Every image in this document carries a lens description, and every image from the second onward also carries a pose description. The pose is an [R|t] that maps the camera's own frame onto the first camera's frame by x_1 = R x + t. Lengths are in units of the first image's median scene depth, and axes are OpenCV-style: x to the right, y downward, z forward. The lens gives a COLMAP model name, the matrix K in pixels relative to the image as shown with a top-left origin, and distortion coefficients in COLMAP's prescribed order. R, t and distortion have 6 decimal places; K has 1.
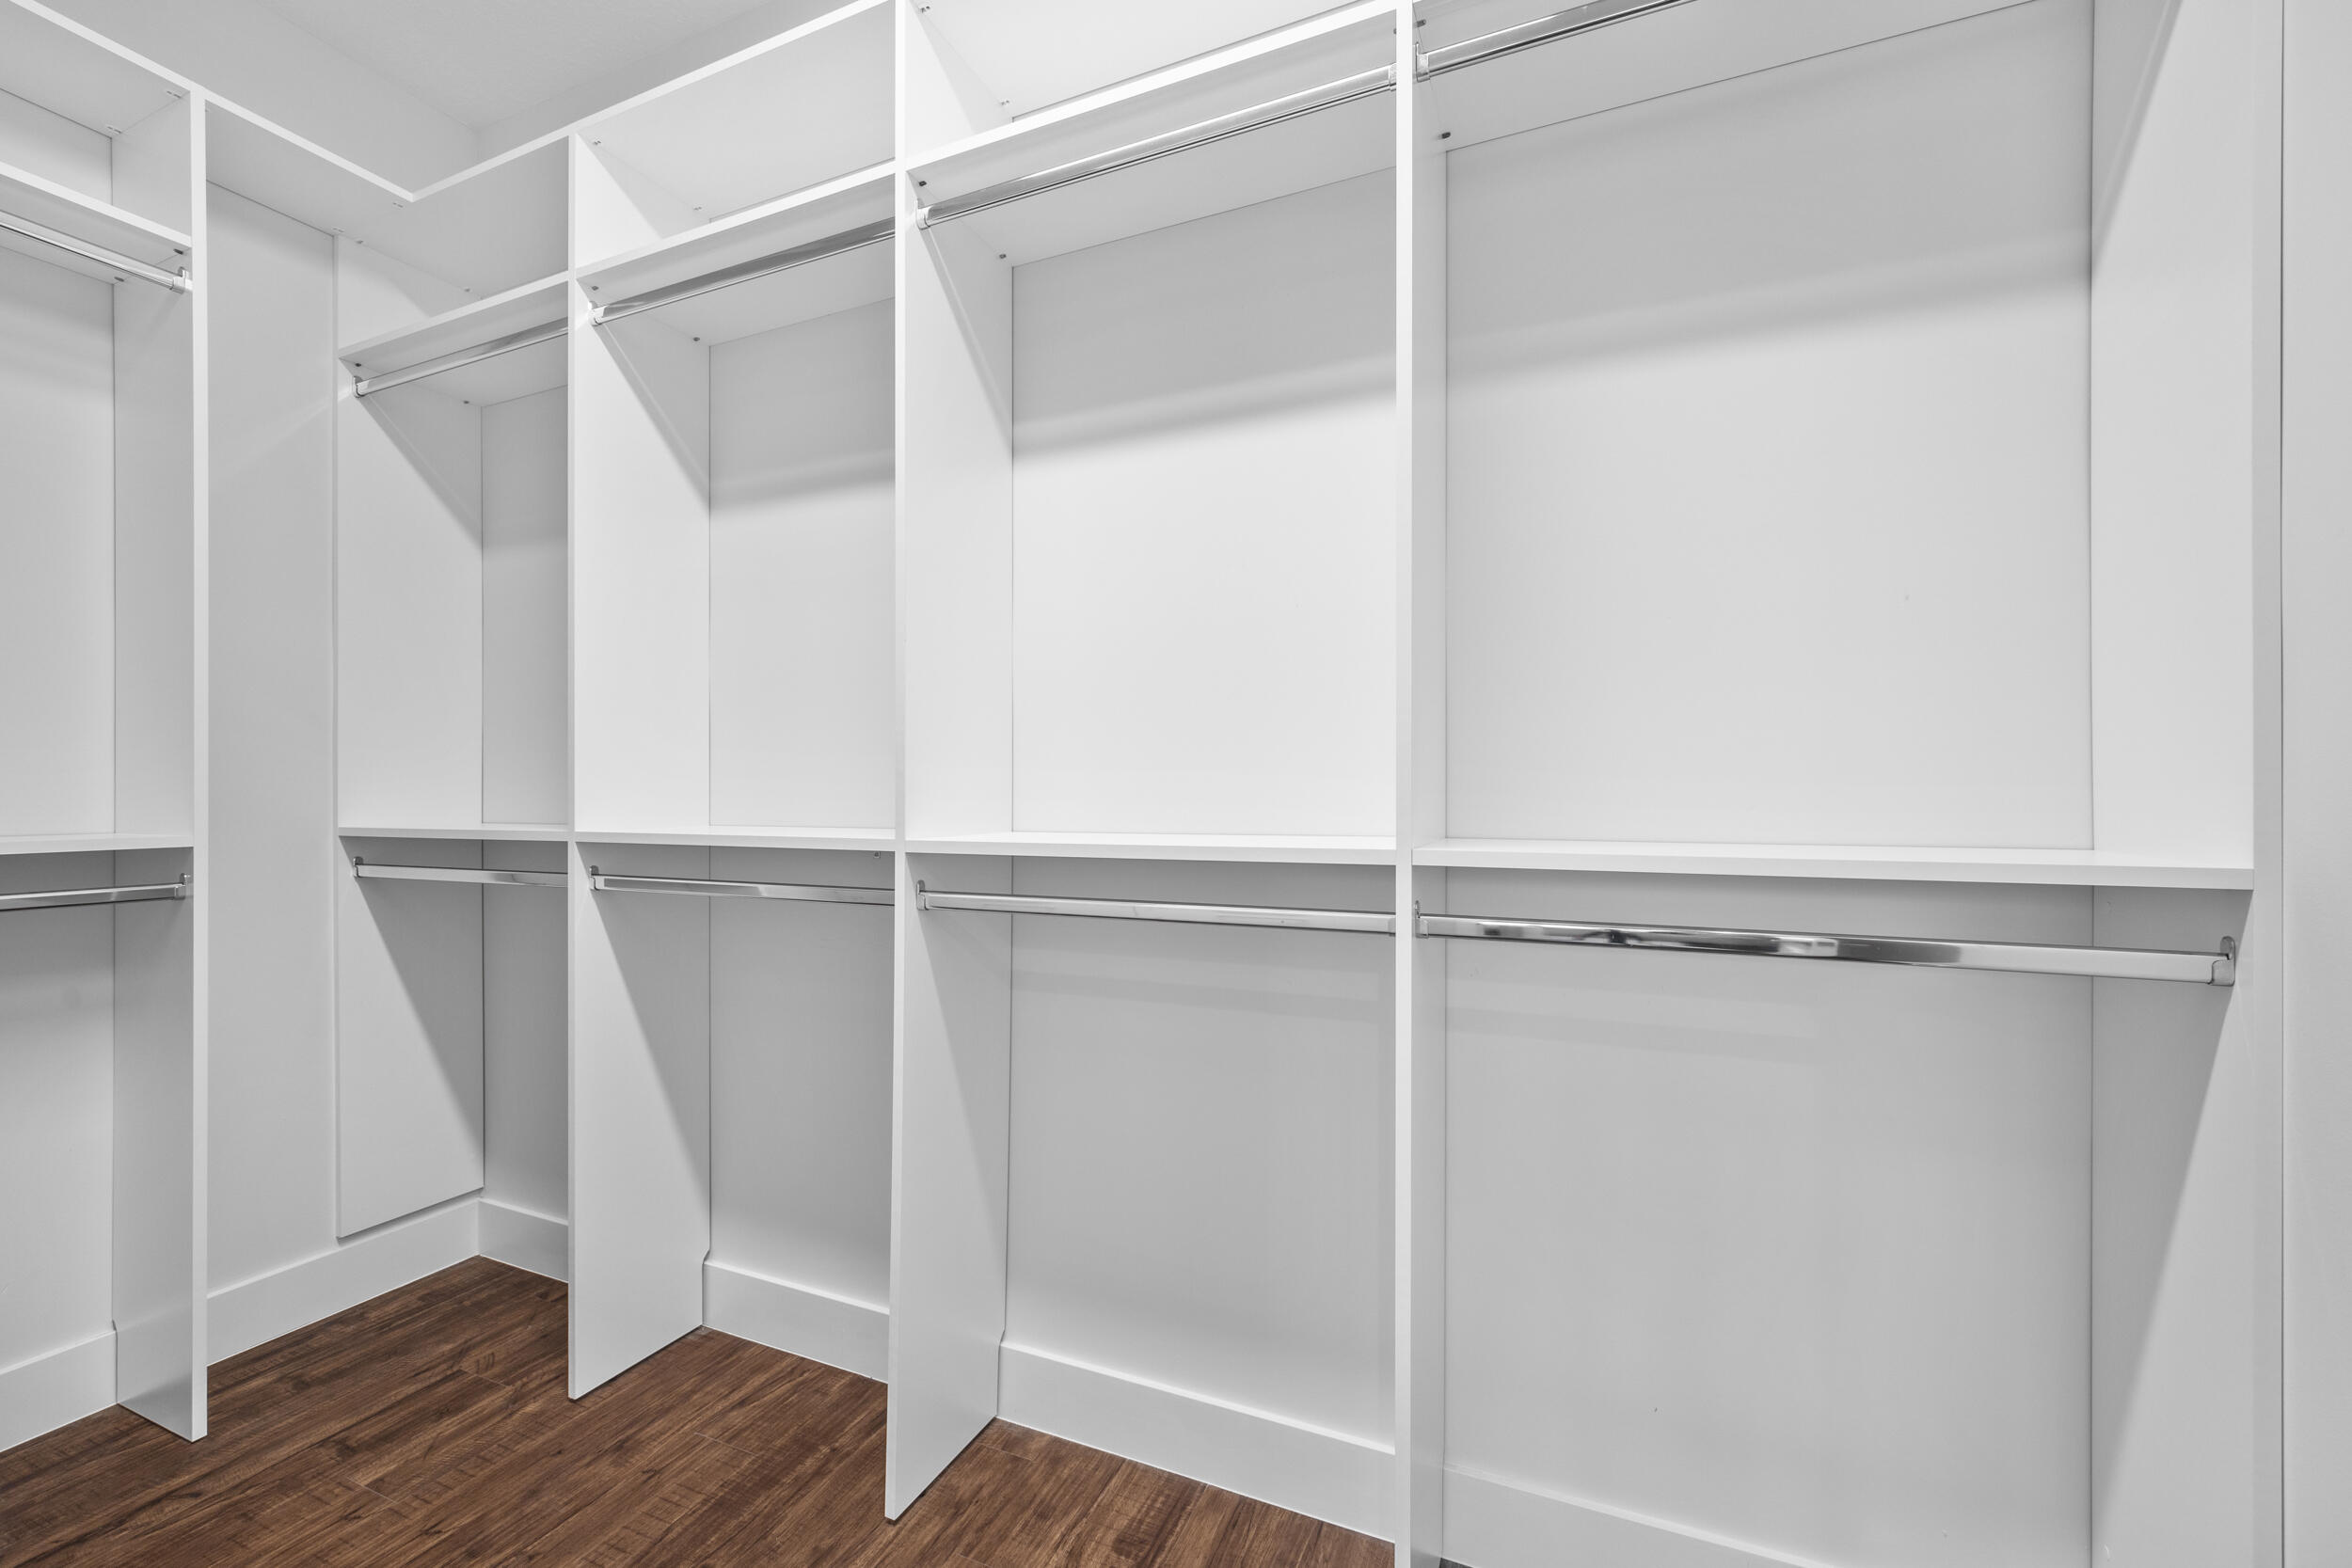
lens RADIAL K [[949.5, 0, 1183.5], [0, 949.5, 785.9], [0, 0, 1]] dist [-0.000887, 0.000225]
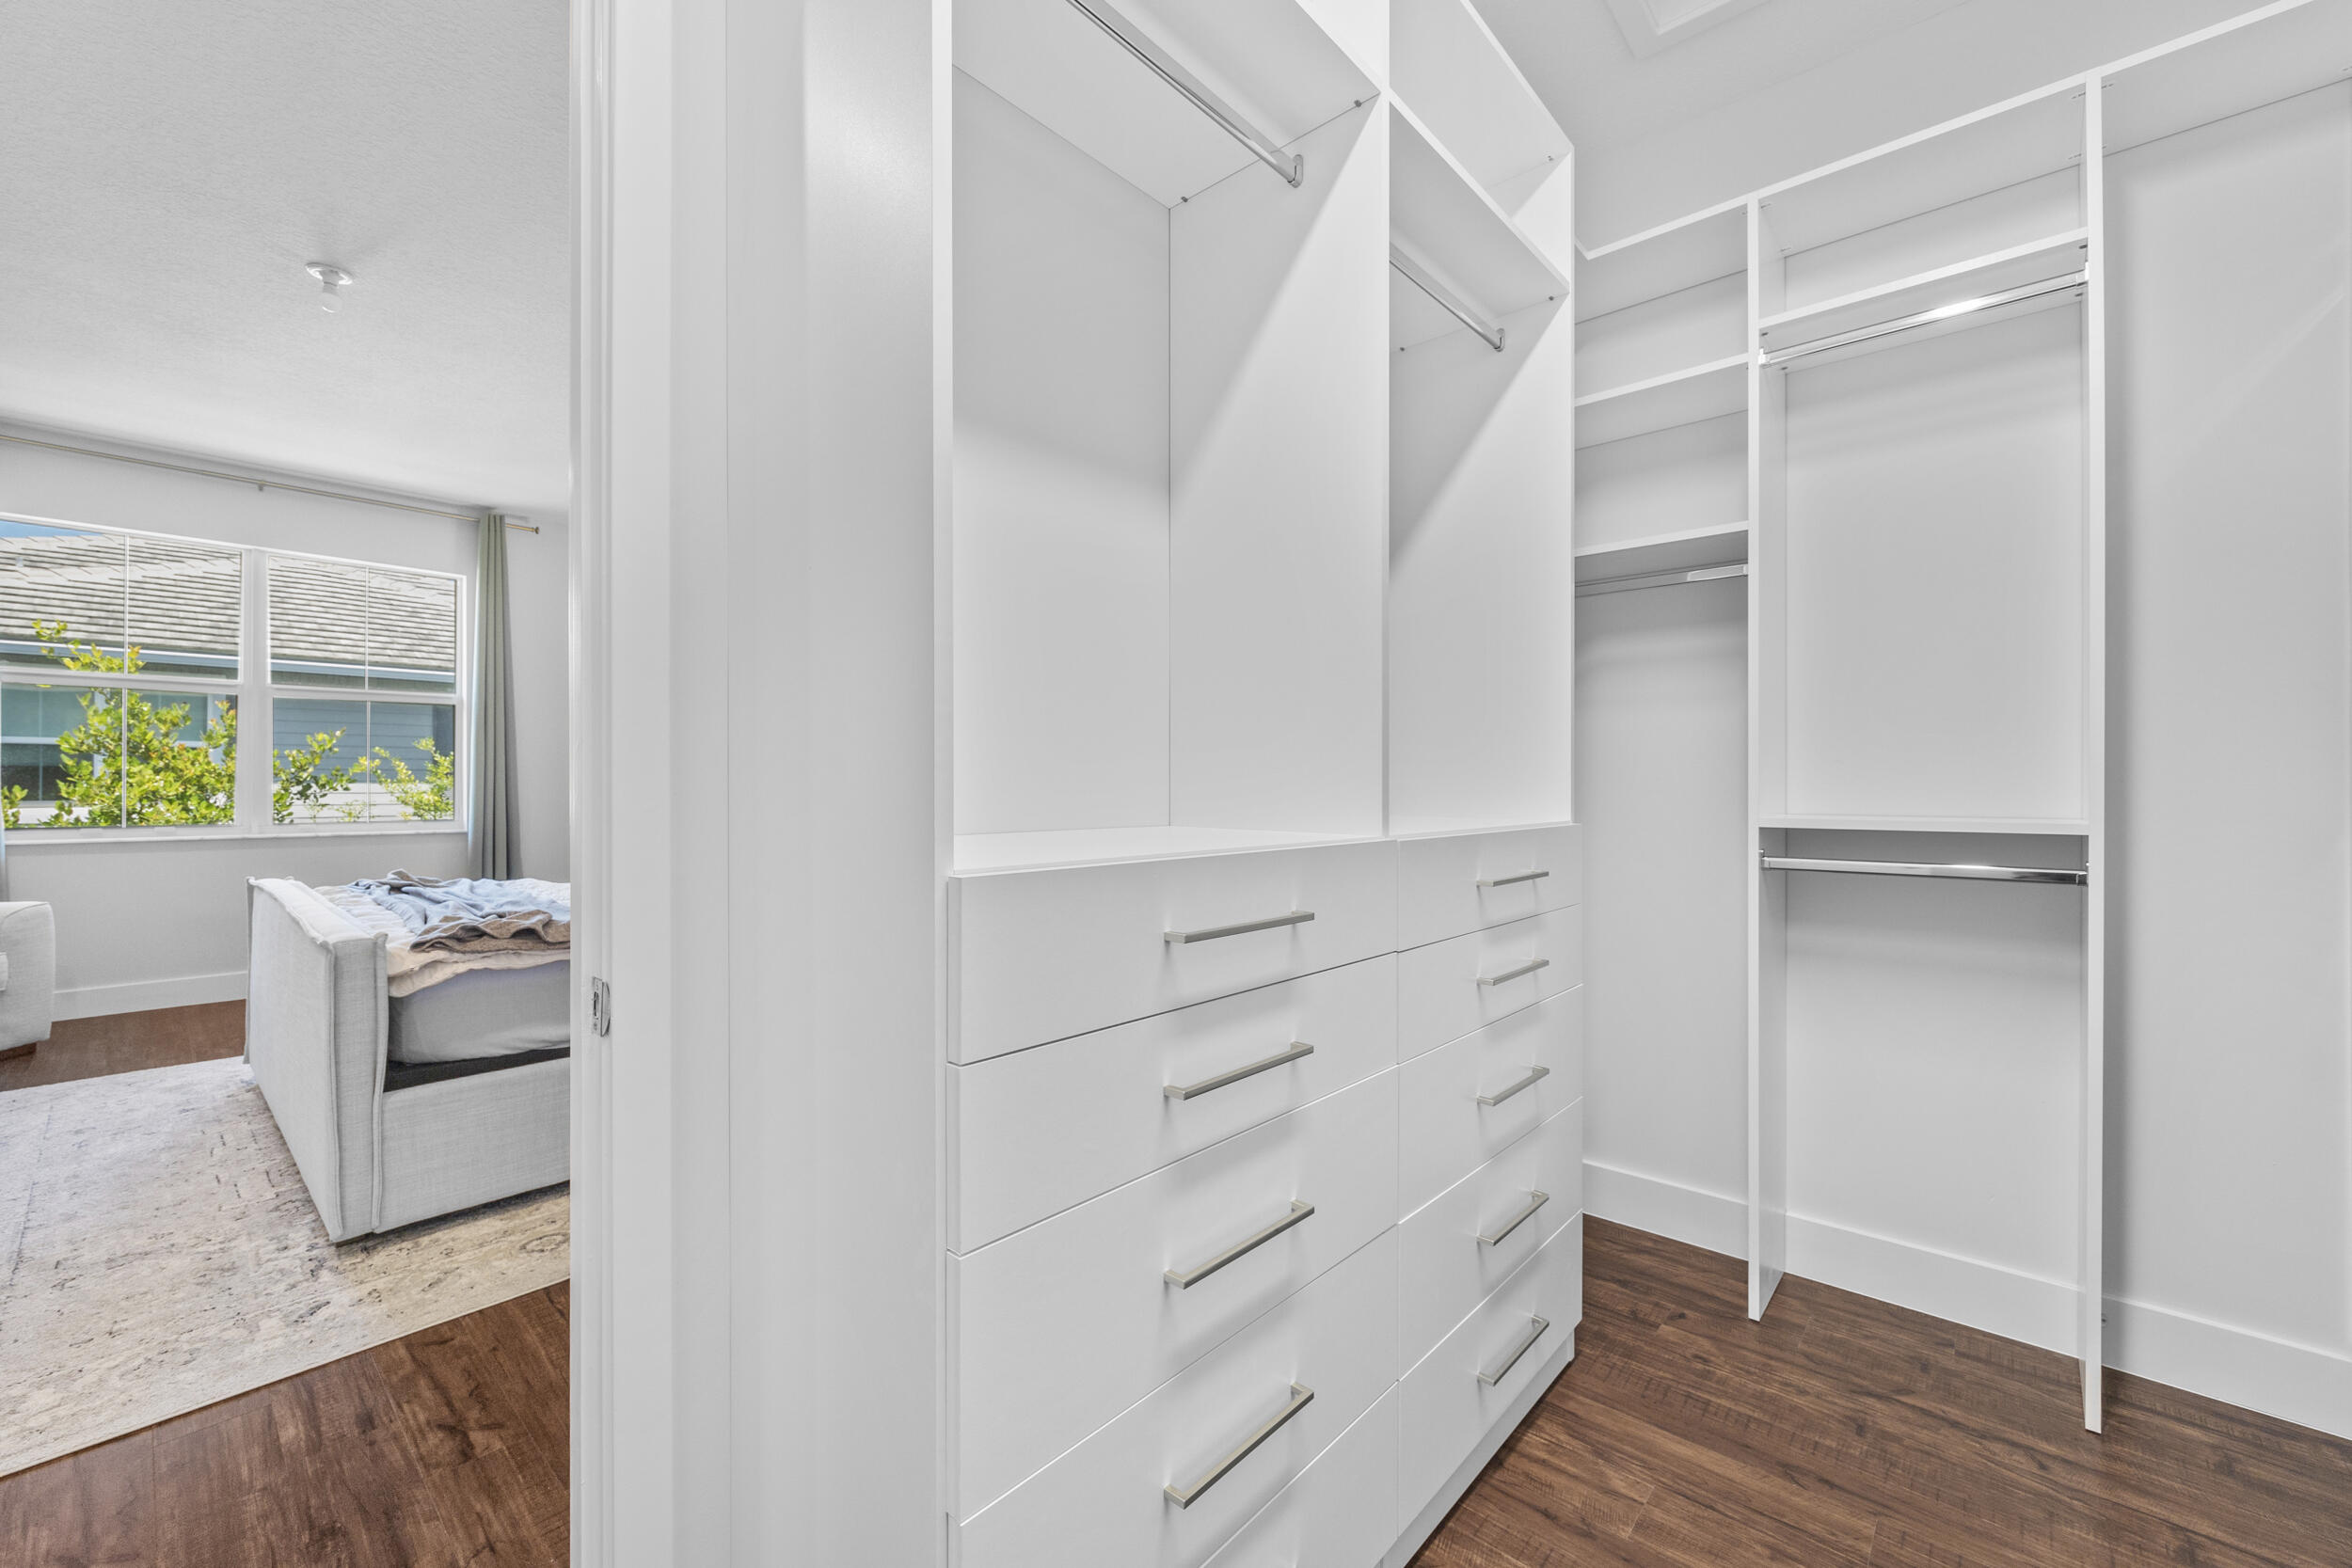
lens RADIAL K [[949.5, 0, 1183.5], [0, 949.5, 785.9], [0, 0, 1]] dist [-0.000887, 0.000225]
pose [[-0.312016, 0.009374, -0.950031, 0.204416], [0.004673, 0.999954, 0.008332, -0.003746], [0.950065, -0.001840, -0.312046, 0.405195]]
